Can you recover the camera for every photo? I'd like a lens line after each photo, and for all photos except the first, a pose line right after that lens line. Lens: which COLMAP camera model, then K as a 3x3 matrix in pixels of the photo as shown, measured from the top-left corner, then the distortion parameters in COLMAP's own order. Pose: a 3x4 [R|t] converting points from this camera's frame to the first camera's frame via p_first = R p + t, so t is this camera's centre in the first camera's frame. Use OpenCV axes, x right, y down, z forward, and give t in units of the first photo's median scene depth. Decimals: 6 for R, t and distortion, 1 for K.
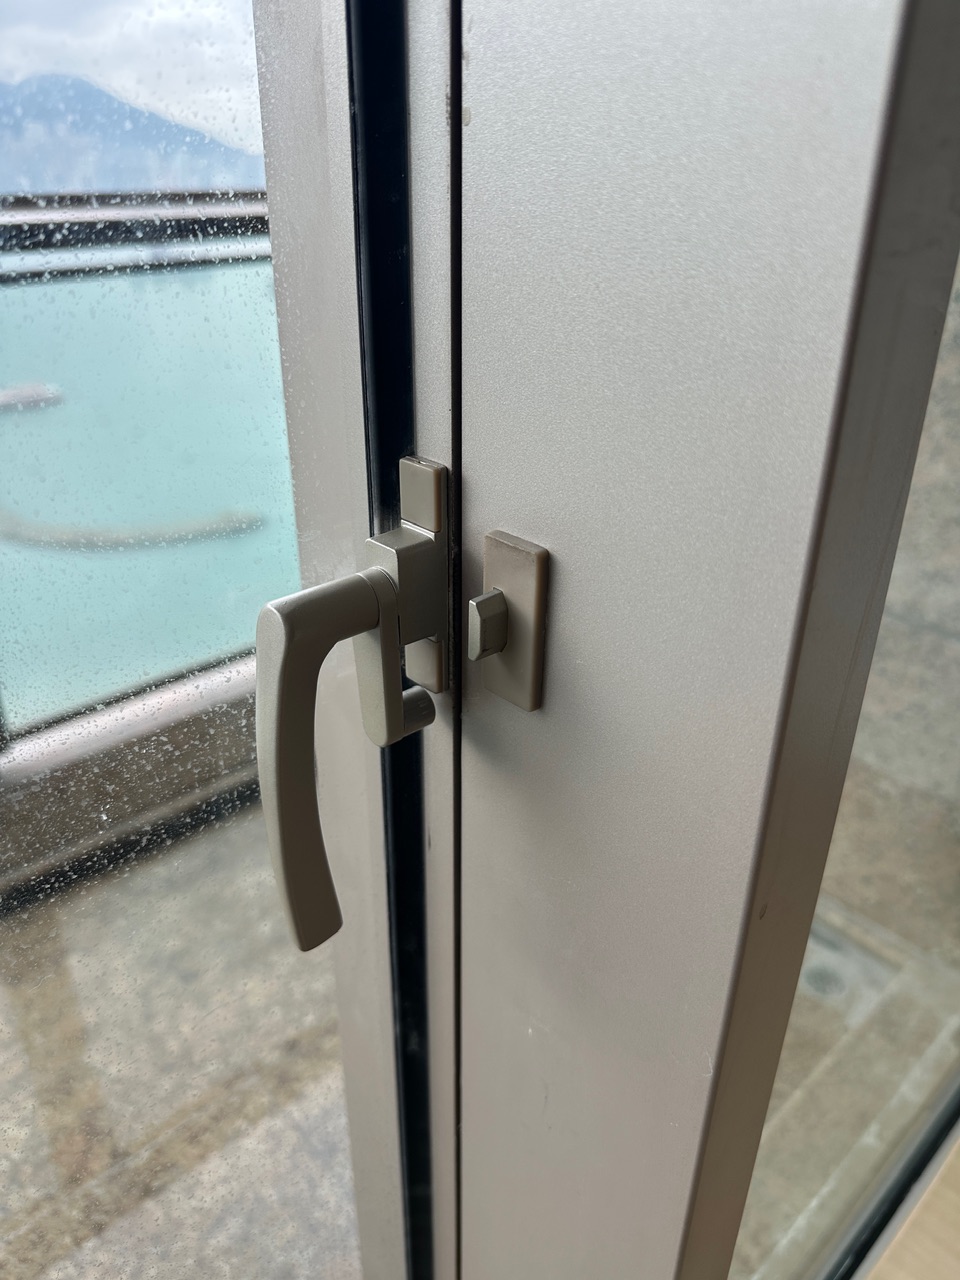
lens RADIAL K [[933.3, 0, 458.4], [0, 933.3, 634.7], [0, 0, 1]] dist [-0.010511, -0.040454]
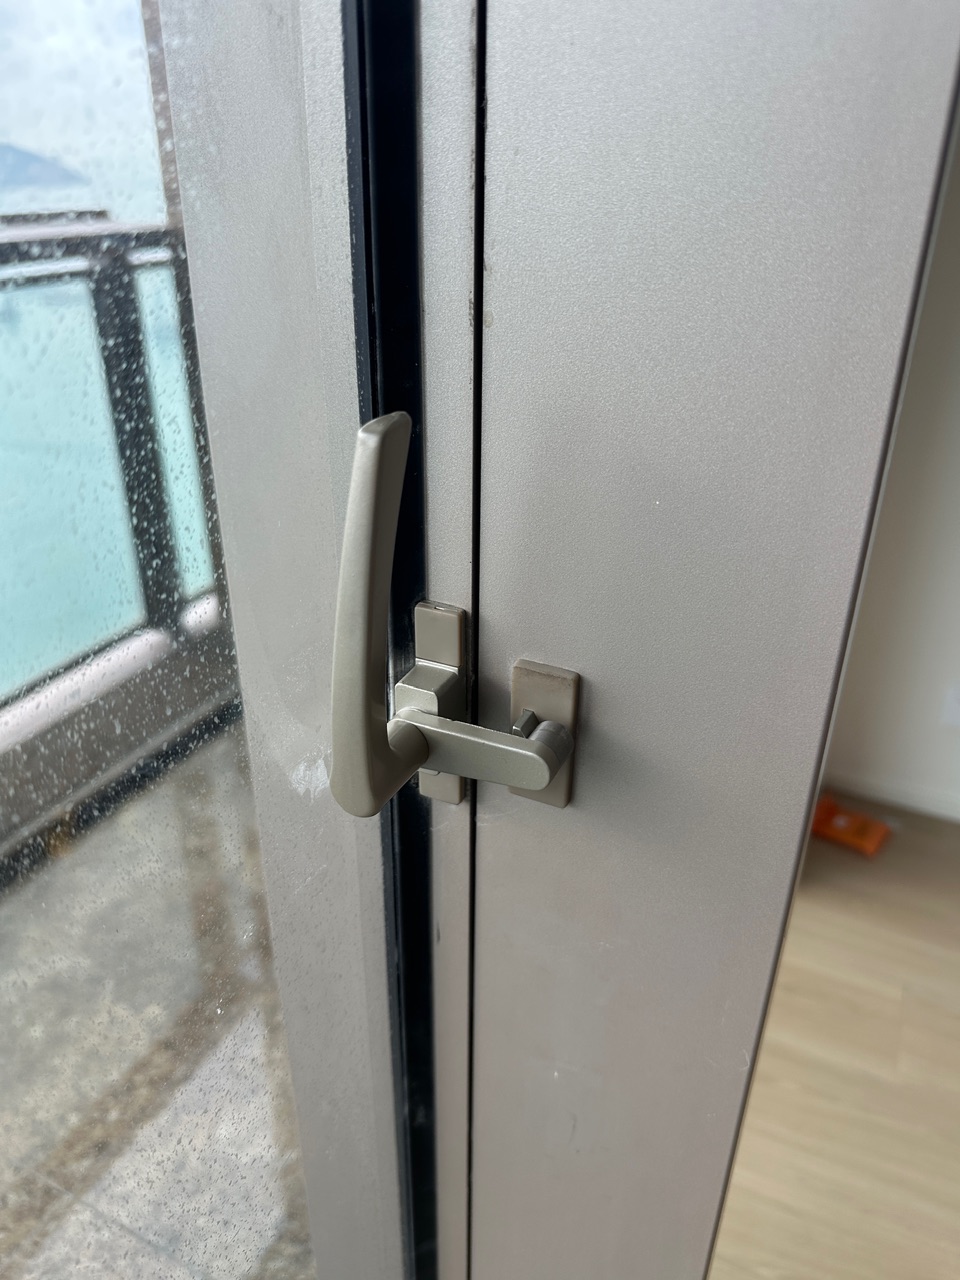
lens RADIAL K [[937.6, 0, 480.0], [0, 937.6, 640.0], [0, 0, 1]] dist [0.044582, -0.131314]
pose [[0.926662, -0.166114, 0.337199, -0.382465], [0.163159, 0.985894, 0.037300, -0.184632], [-0.338639, 0.020453, 0.940694, -0.055952]]
